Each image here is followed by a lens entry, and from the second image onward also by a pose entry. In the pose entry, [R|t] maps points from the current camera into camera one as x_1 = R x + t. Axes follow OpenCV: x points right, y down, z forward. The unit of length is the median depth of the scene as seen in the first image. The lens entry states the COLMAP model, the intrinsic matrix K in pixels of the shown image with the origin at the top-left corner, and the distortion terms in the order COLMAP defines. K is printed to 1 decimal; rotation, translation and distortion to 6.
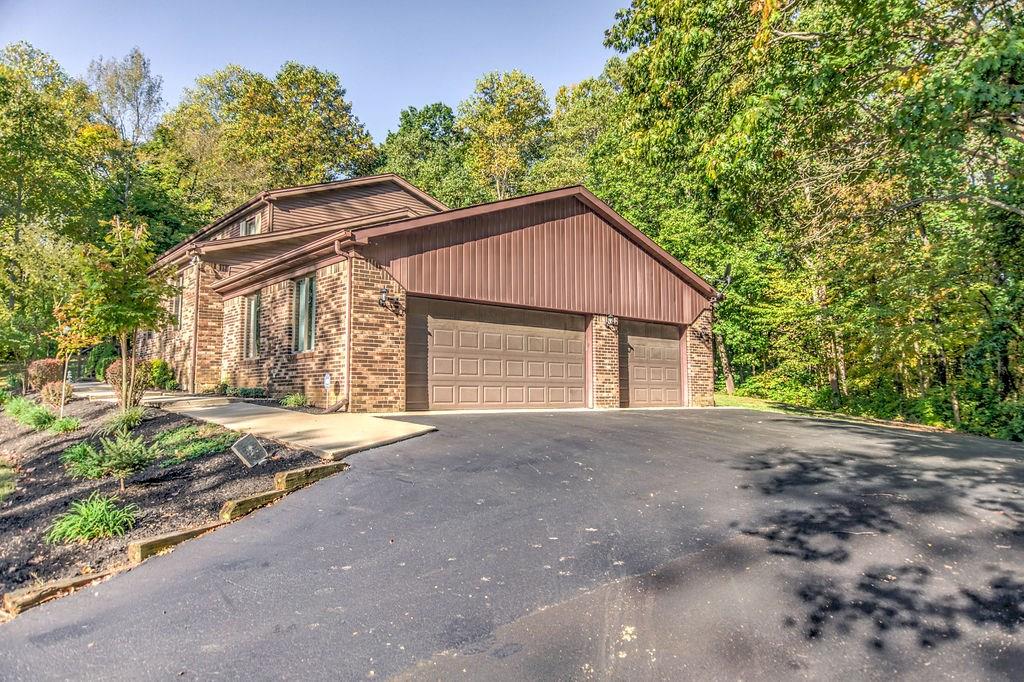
lens RADIAL K [[686.8, 0, 515.4], [0, 686.8, 337.6], [0, 0, 1]] dist [-0.005544, -0.030663]
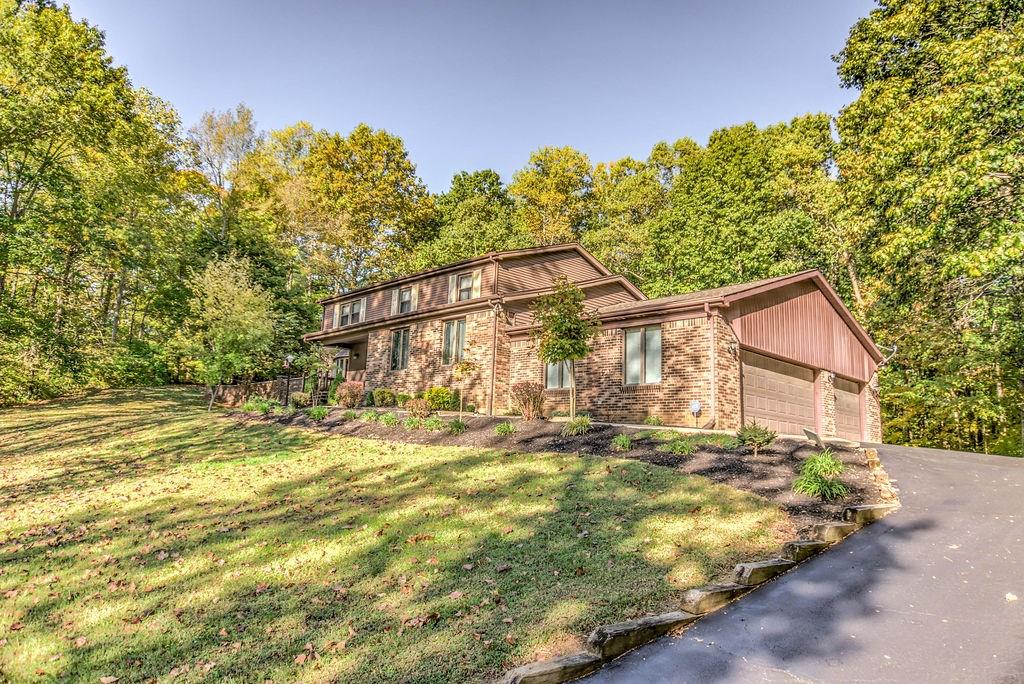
lens RADIAL K [[686.8, 0, 510.5], [0, 686.8, 340.7], [0, 0, 1]] dist [-0.022291, 0.001743]
pose [[0.997304, 0.058856, 0.043826, -0.438650], [-0.055128, 0.995115, -0.081897, 0.041211], [-0.048432, 0.079260, 0.995677, -0.202922]]
